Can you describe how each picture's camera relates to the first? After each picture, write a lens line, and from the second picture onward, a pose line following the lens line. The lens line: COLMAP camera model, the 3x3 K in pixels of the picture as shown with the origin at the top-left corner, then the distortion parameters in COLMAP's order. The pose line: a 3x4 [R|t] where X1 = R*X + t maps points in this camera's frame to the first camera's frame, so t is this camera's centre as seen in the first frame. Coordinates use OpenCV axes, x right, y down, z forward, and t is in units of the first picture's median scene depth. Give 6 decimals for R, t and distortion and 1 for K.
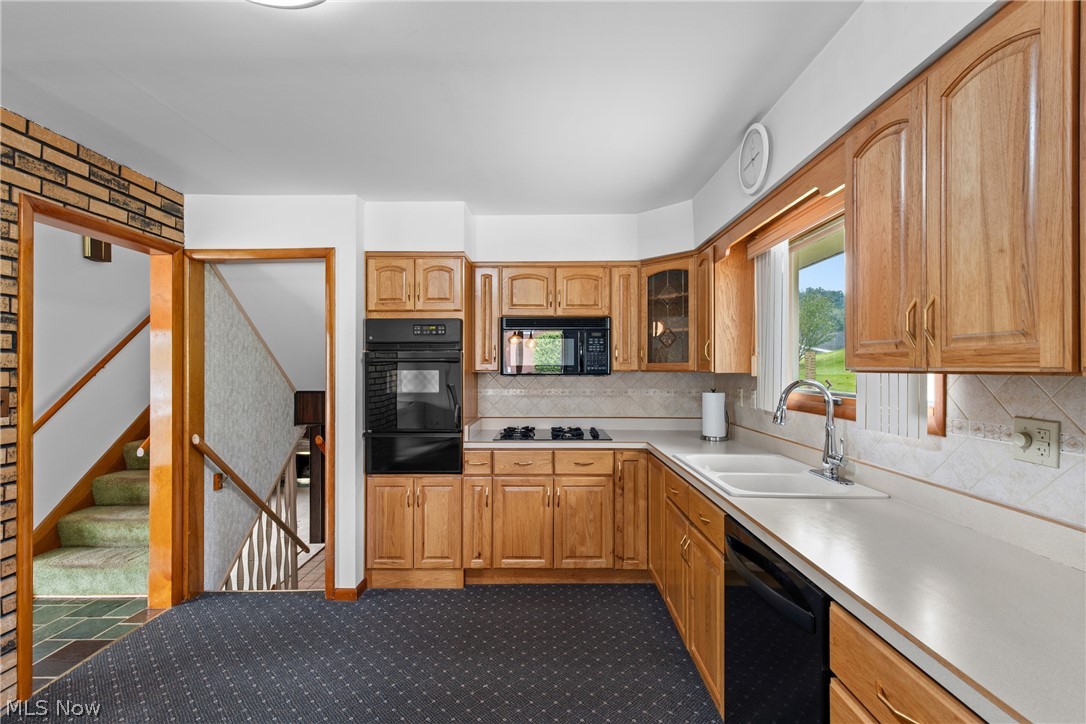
lens RADIAL K [[489.5, 0, 540.6], [0, 489.5, 365.9], [0, 0, 1]] dist [0.007515, 0.001035]
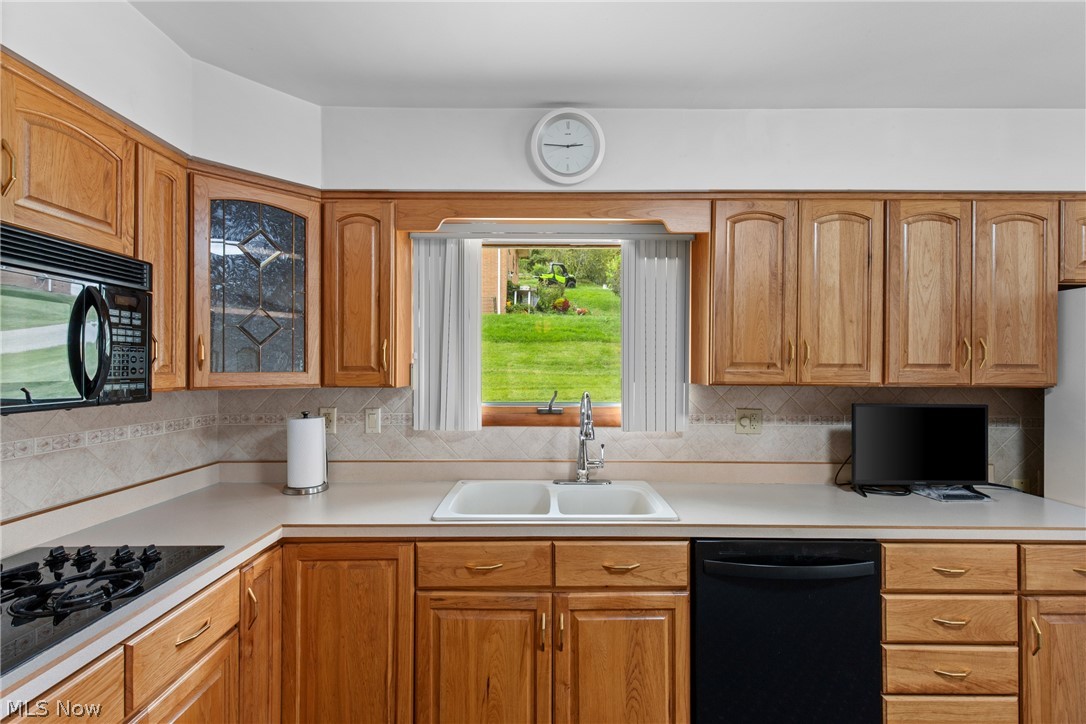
lens RADIAL K [[489.5, 0, 541.5], [0, 489.5, 366.7], [0, 0, 1]] dist [0.007515, 0.001035]
pose [[-0.015875, -0.001322, 0.999873, -0.310280], [-0.007461, 0.999971, 0.001204, -0.016749], [-0.999846, -0.007441, -0.015885, 0.730730]]
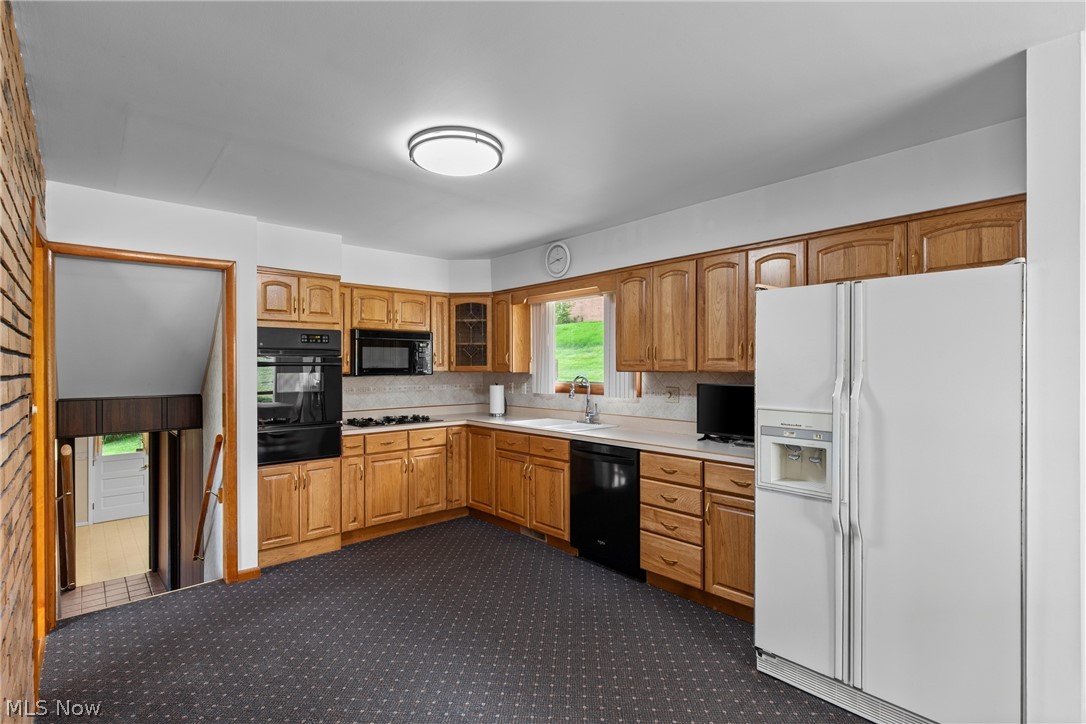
lens RADIAL K [[517.4, 0, 534.6], [0, 517.4, 365.5], [0, 0, 1]] dist [0.004535, 0.000513]
pose [[0.743765, -0.000416, 0.668441, -0.670007], [0.000022, 1.000000, 0.000598, -0.009100], [-0.668441, -0.000430, 0.743765, -0.296174]]
